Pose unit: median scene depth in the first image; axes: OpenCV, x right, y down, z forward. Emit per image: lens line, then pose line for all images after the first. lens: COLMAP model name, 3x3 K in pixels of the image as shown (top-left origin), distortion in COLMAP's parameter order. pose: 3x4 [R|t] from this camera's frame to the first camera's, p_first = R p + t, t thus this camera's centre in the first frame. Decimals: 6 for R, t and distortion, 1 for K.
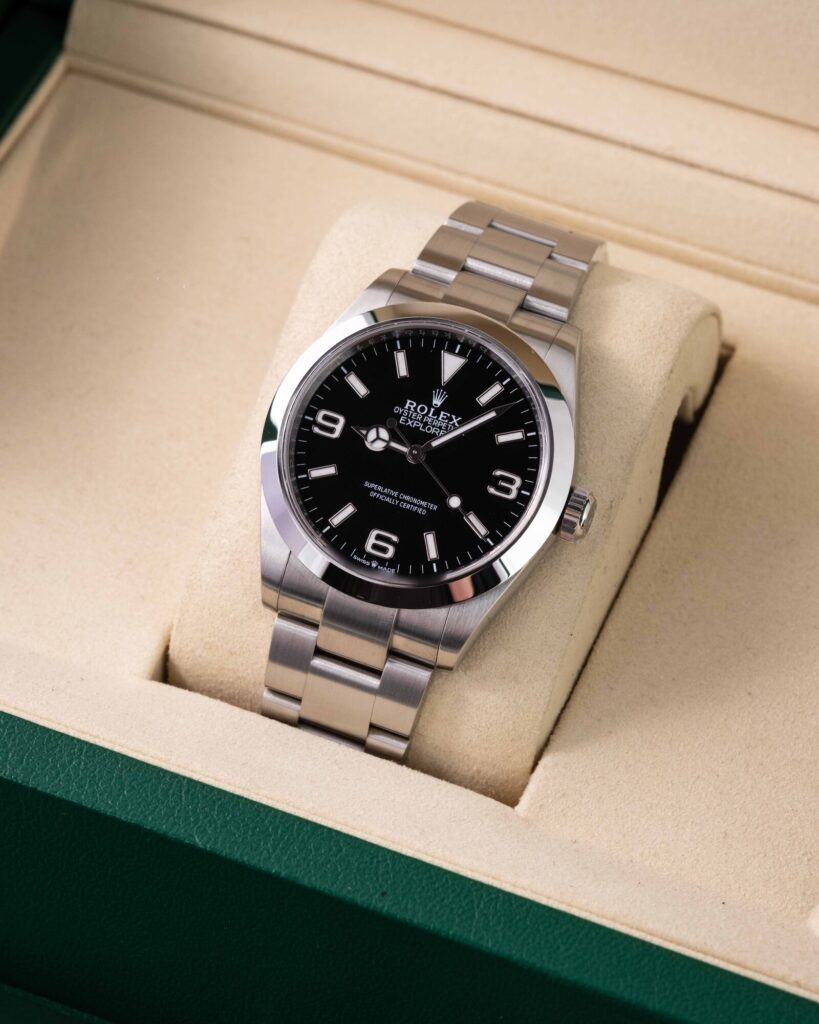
lens RADIAL K [[4110.9, 0, 404.7], [0, 4110.9, 503.4], [0, 0, 1]] dist [0.292778, 0.000000]
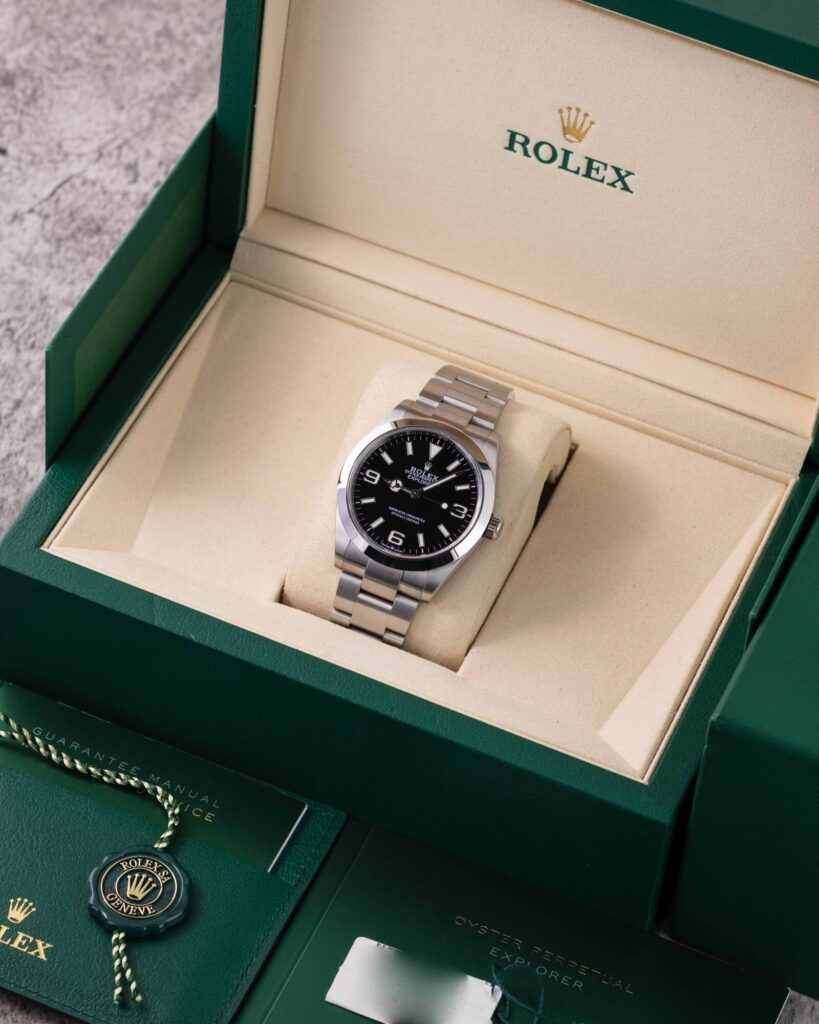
lens RADIAL K [[4110.9, 0, 411.5], [0, 4110.9, 516.4], [0, 0, 1]] dist [0.292778, 0.000000]
pose [[0.998563, 0.044339, 0.030087, -0.057566], [-0.044275, 0.999015, -0.002801, 0.004474], [-0.030182, 0.001465, 0.999543, -0.978024]]
